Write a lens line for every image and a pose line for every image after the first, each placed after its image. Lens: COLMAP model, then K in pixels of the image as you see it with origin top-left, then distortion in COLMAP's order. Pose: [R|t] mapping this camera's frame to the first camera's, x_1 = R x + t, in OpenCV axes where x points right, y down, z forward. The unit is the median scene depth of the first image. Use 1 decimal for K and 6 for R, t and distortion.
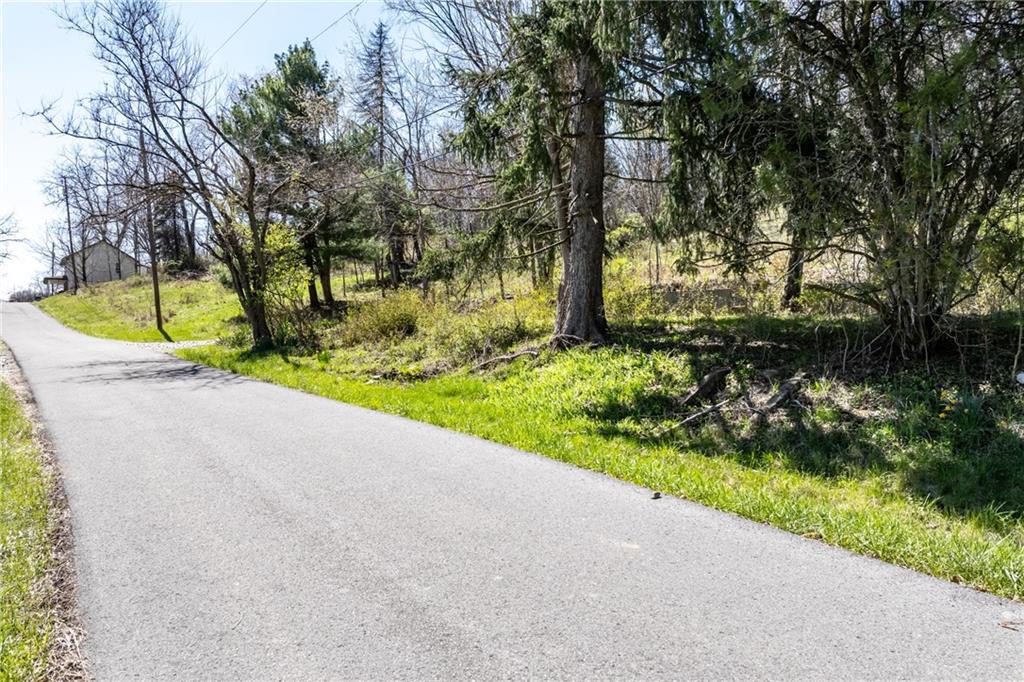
lens RADIAL K [[718.8, 0, 511.3], [0, 718.8, 341.8], [0, 0, 1]] dist [-0.046337, 0.019388]
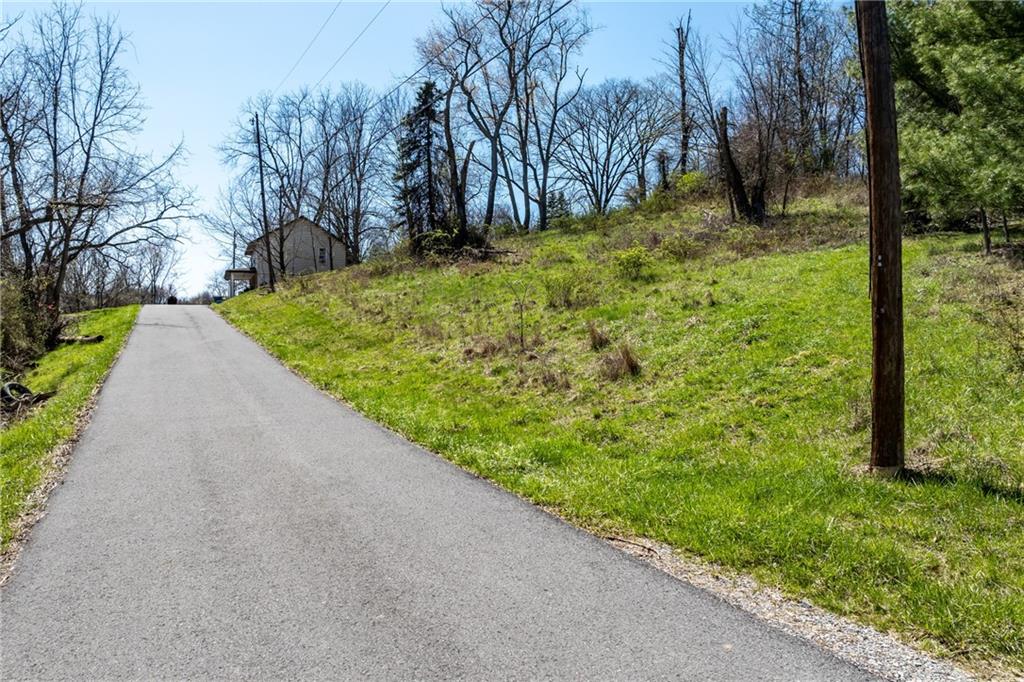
lens RADIAL K [[718.8, 0, 512.3], [0, 718.8, 338.3], [0, 0, 1]] dist [-0.046337, 0.019388]
pose [[0.980936, -0.000695, -0.194329, -0.263446], [0.000094, 0.999995, -0.003101, -0.022437], [0.194330, 0.003024, 0.980932, 0.387832]]
